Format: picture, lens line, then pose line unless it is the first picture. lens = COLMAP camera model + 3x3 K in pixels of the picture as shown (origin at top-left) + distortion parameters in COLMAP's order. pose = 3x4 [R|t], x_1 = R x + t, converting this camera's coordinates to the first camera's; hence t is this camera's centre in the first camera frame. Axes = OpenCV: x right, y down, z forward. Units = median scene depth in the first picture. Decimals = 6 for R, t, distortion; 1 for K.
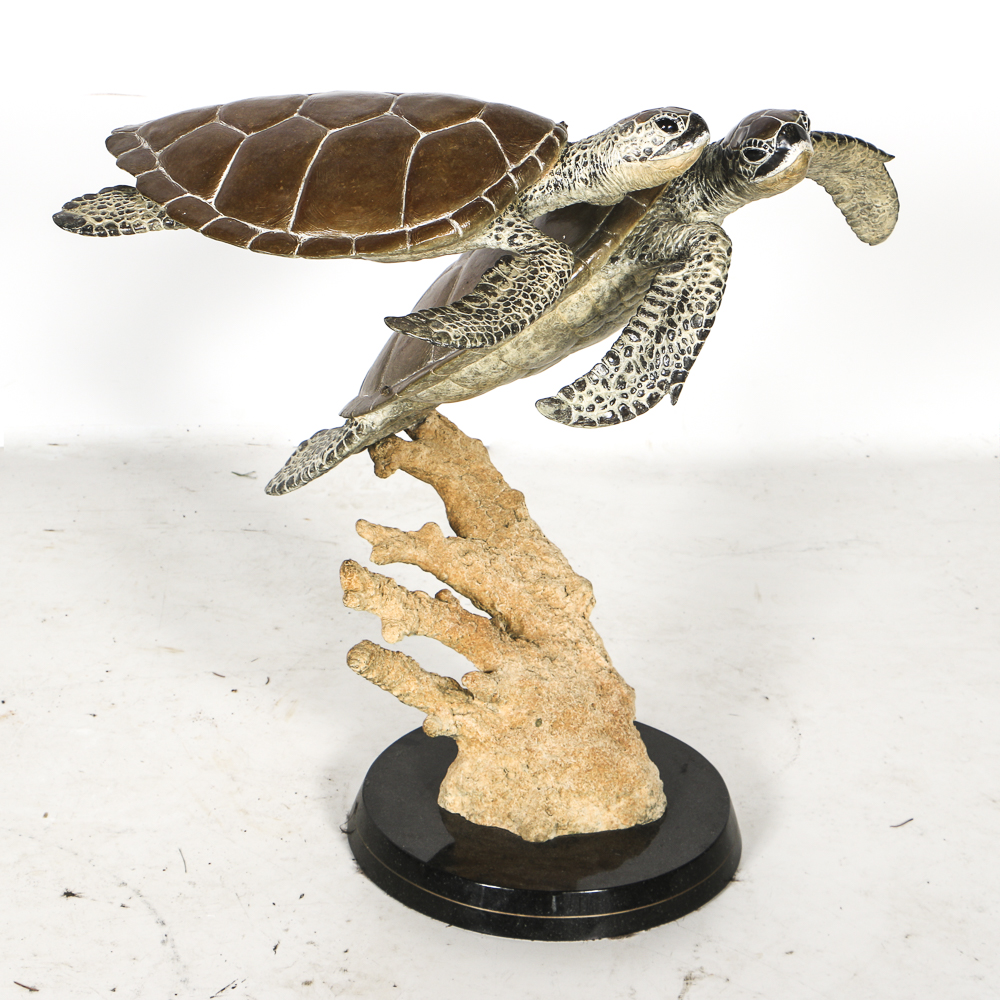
lens RADIAL K [[3007.9, 0, 519.5], [0, 3007.9, 512.4], [0, 0, 1]] dist [0.171849, 0.000000]
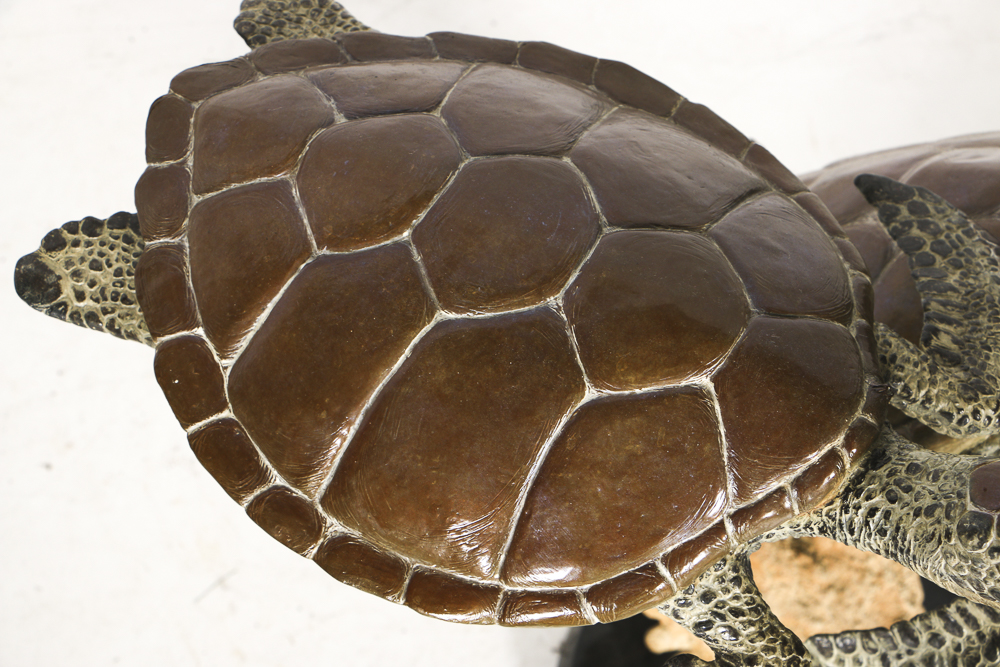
lens RADIAL K [[1872.2, 0, 496.1], [0, 1872.2, 341.4], [0, 0, 1]] dist [0.114009, 0.000000]
pose [[0.925790, 0.302871, -0.226235, 0.022639], [-0.135585, 0.824647, 0.549157, -0.295019], [0.352888, -0.477730, 0.804515, 0.703651]]
